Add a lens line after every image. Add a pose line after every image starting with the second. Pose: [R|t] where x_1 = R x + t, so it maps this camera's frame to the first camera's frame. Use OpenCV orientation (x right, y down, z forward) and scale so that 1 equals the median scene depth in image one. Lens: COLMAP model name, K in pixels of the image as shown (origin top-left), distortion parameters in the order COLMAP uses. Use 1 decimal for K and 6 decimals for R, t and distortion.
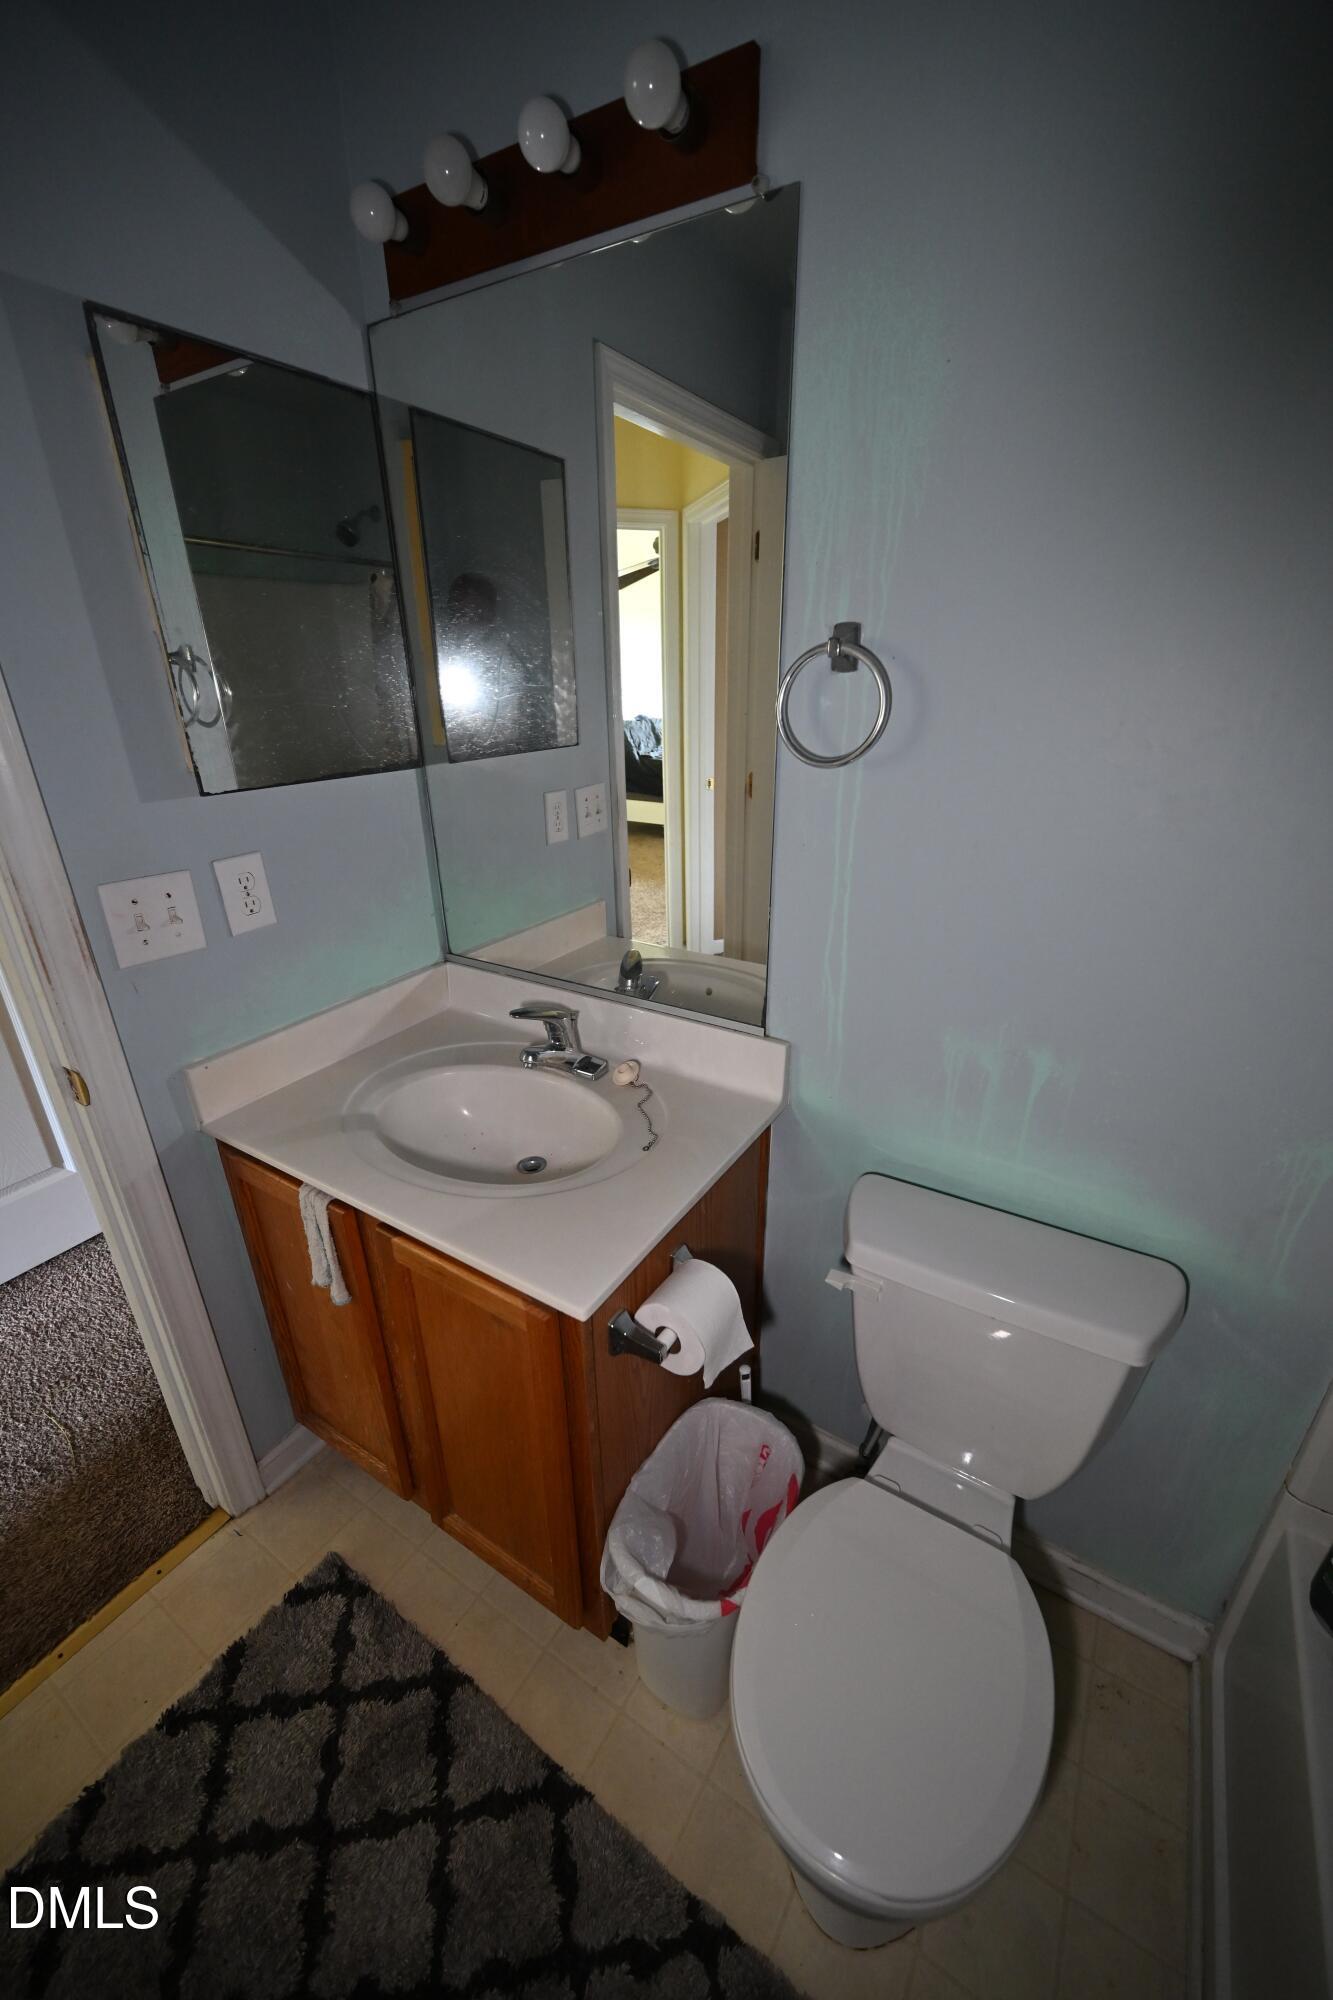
lens RADIAL K [[775.0, 0, 675.8], [0, 775.0, 996.8], [0, 0, 1]] dist [-0.002116, 0.000083]
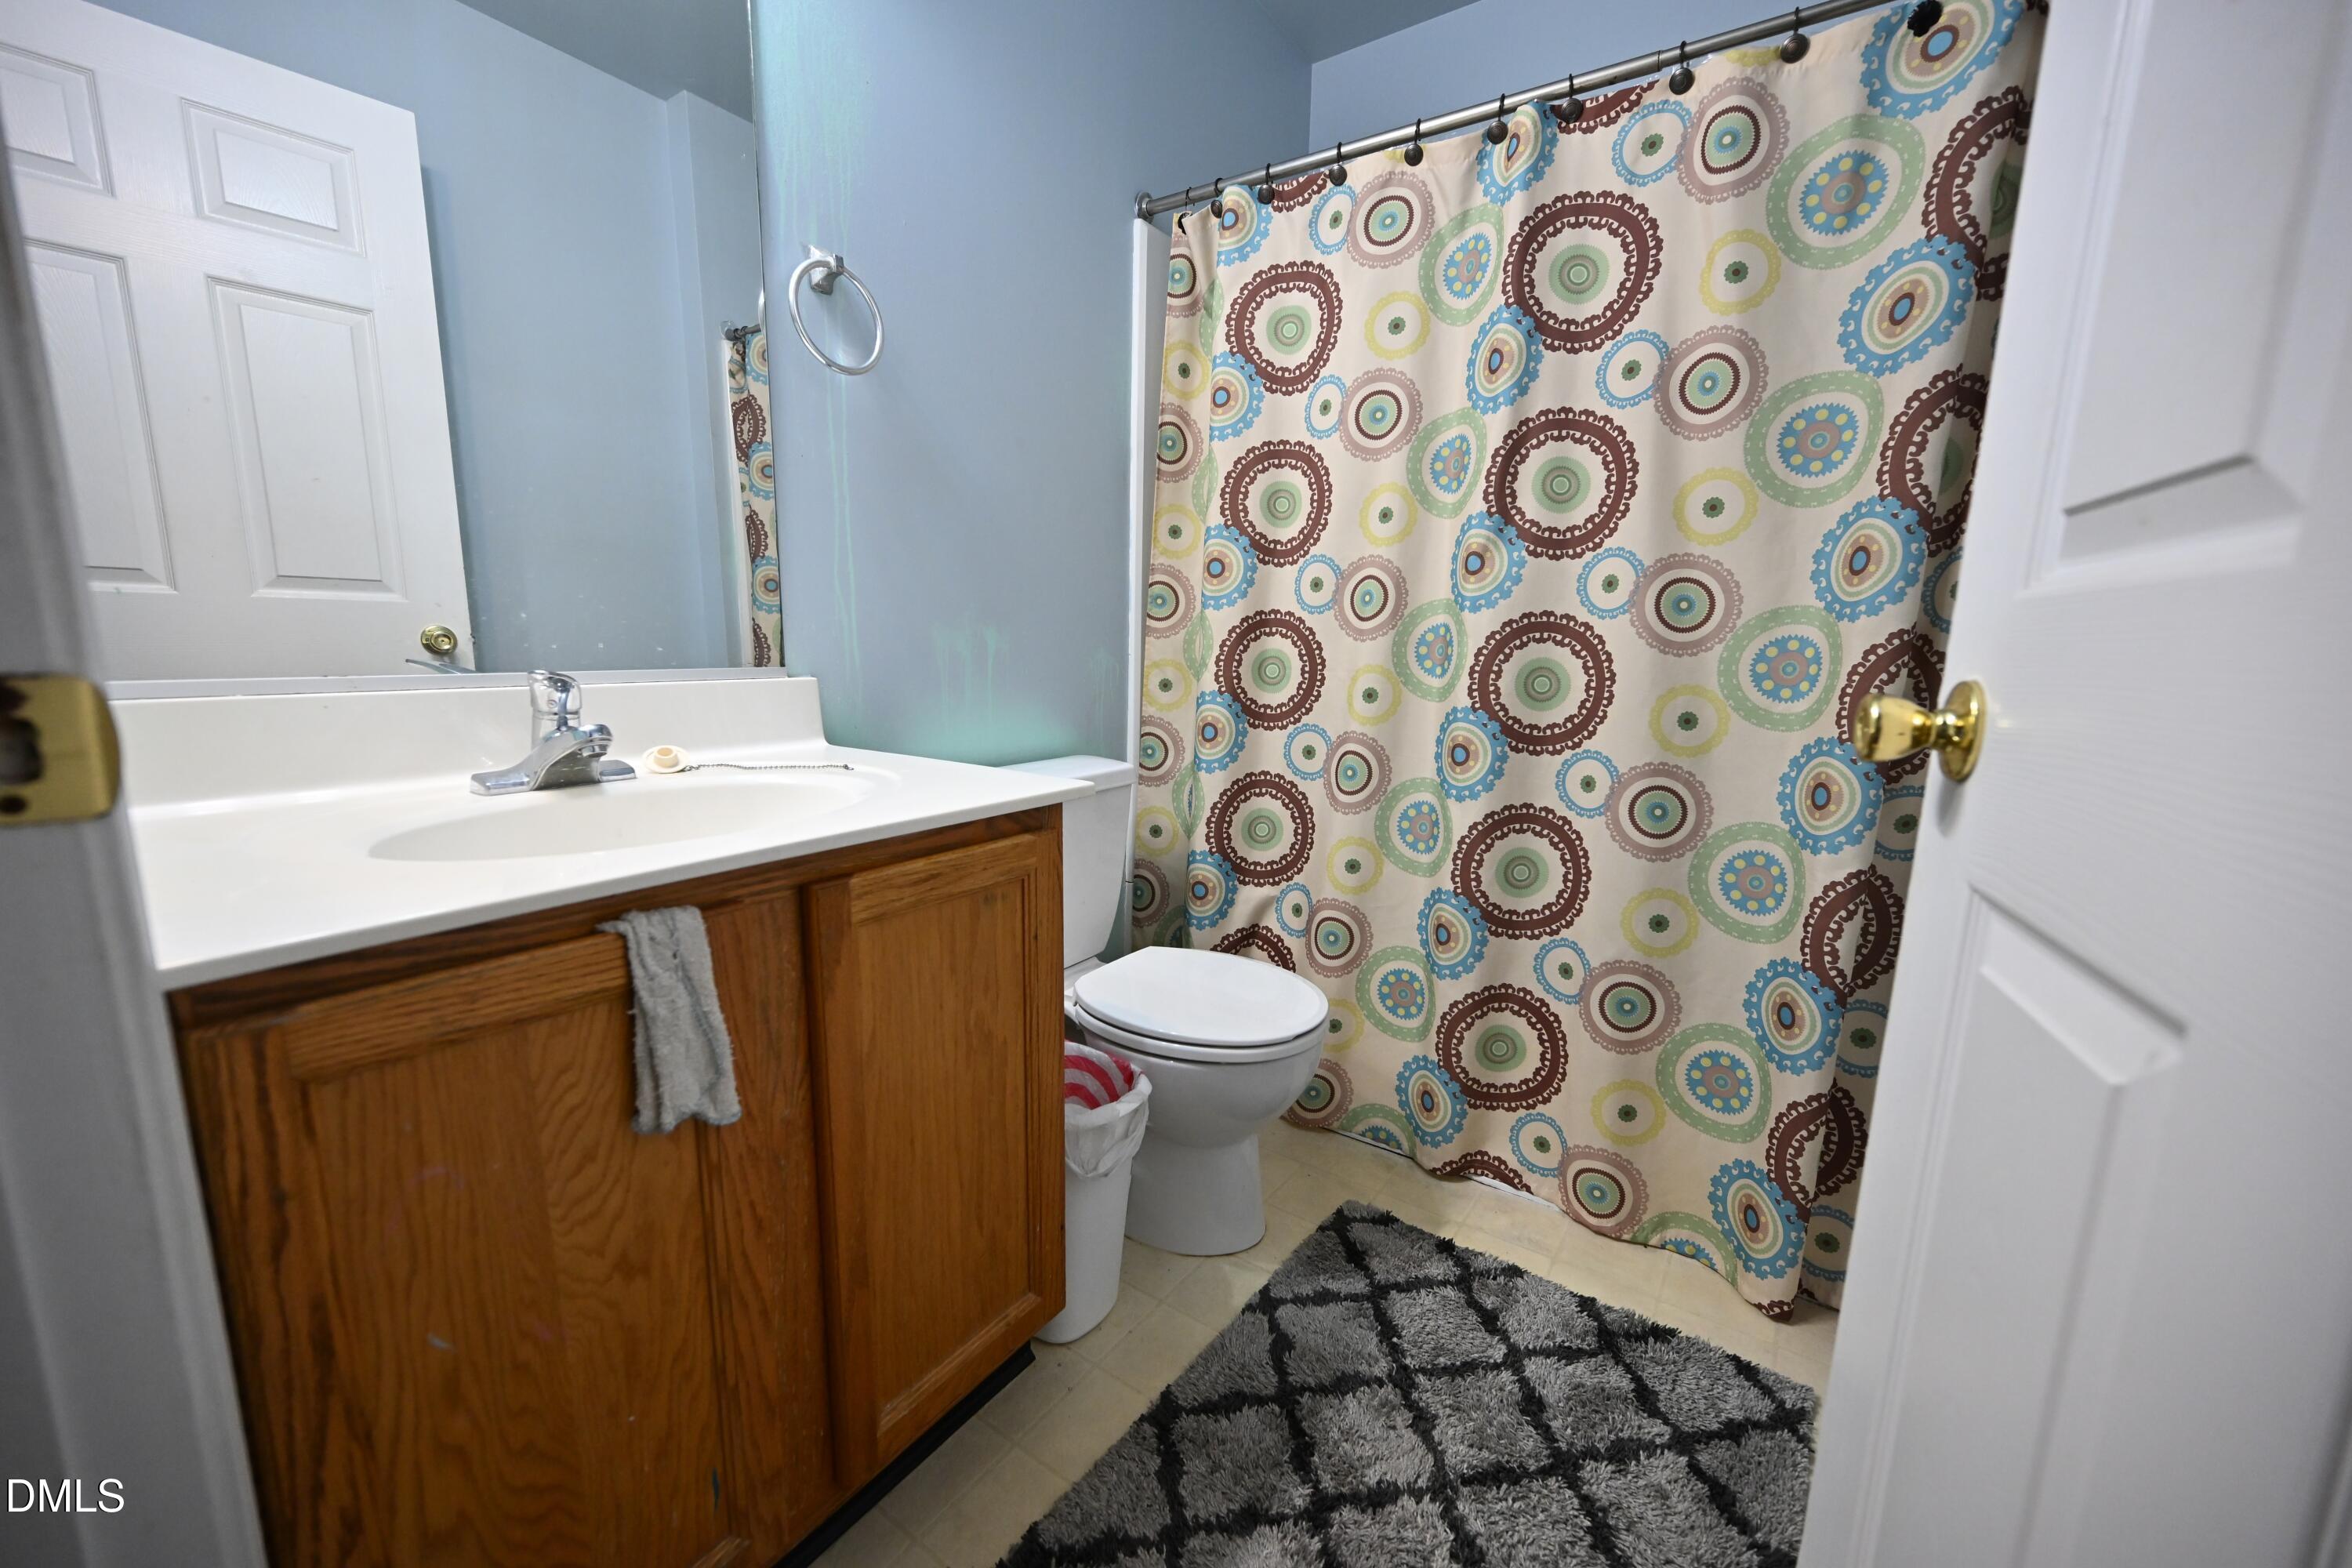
lens RADIAL K [[911.4, 0, 1176.4], [0, 911.4, 790.2], [0, 0, 1]] dist [-0.002116, 0.000083]
pose [[0.055286, -0.160790, 0.985439, -1.084615], [0.371070, 0.919569, 0.129224, 0.236687], [-0.926958, 0.358523, 0.110504, 0.617875]]
